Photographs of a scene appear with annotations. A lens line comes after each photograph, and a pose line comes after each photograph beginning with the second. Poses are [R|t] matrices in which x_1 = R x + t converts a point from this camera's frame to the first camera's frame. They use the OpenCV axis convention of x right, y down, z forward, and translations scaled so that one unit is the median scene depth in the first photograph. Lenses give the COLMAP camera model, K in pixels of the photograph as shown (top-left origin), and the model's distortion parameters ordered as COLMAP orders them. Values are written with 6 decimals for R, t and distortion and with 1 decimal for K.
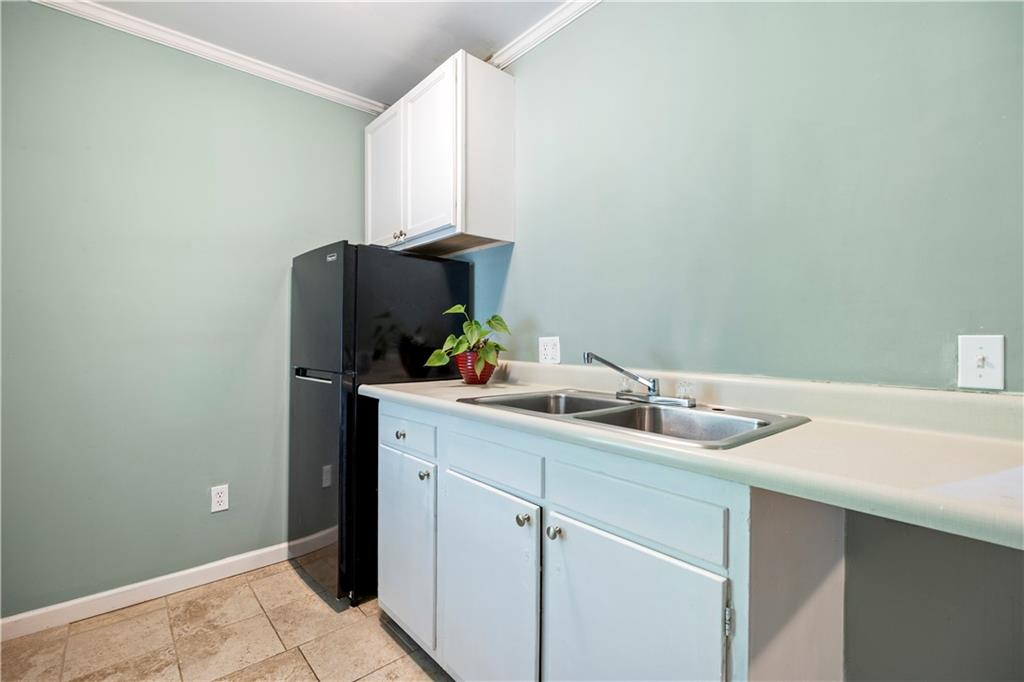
lens RADIAL K [[458.9, 0, 514.0], [0, 458.9, 329.8], [0, 0, 1]] dist [-0.016487, 0.000229]
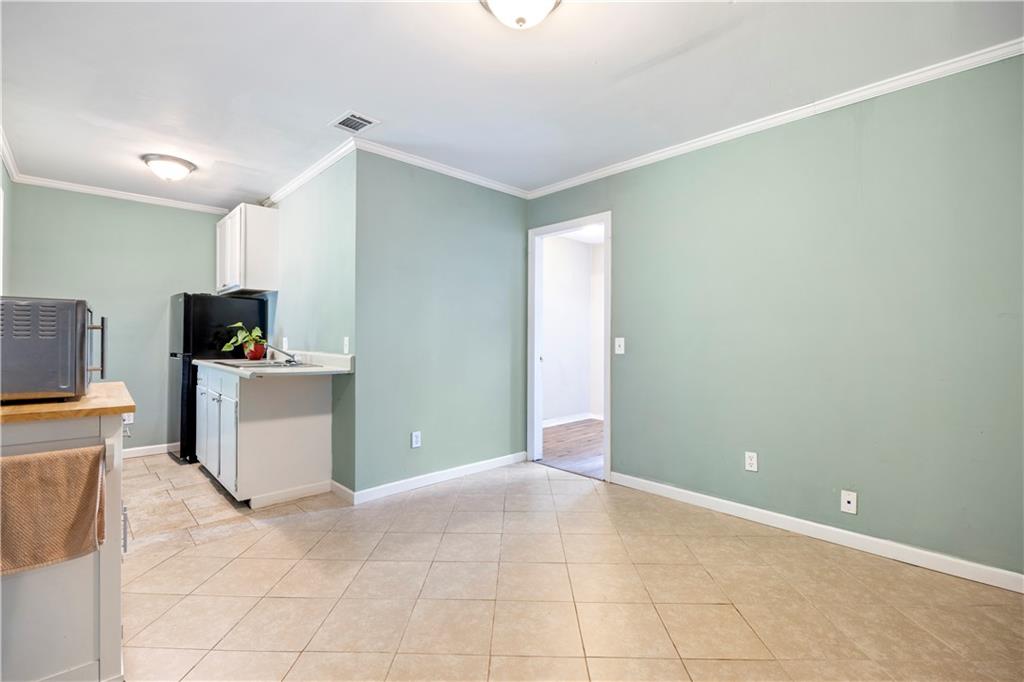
lens RADIAL K [[458.9, 0, 514.0], [0, 458.9, 329.8], [0, 0, 1]] dist [-0.016487, 0.000229]
pose [[0.999102, 0.002683, 0.042279, 1.057943], [-0.002504, 0.999988, -0.004288, -0.013743], [-0.042290, 0.004178, 0.999097, -1.173391]]
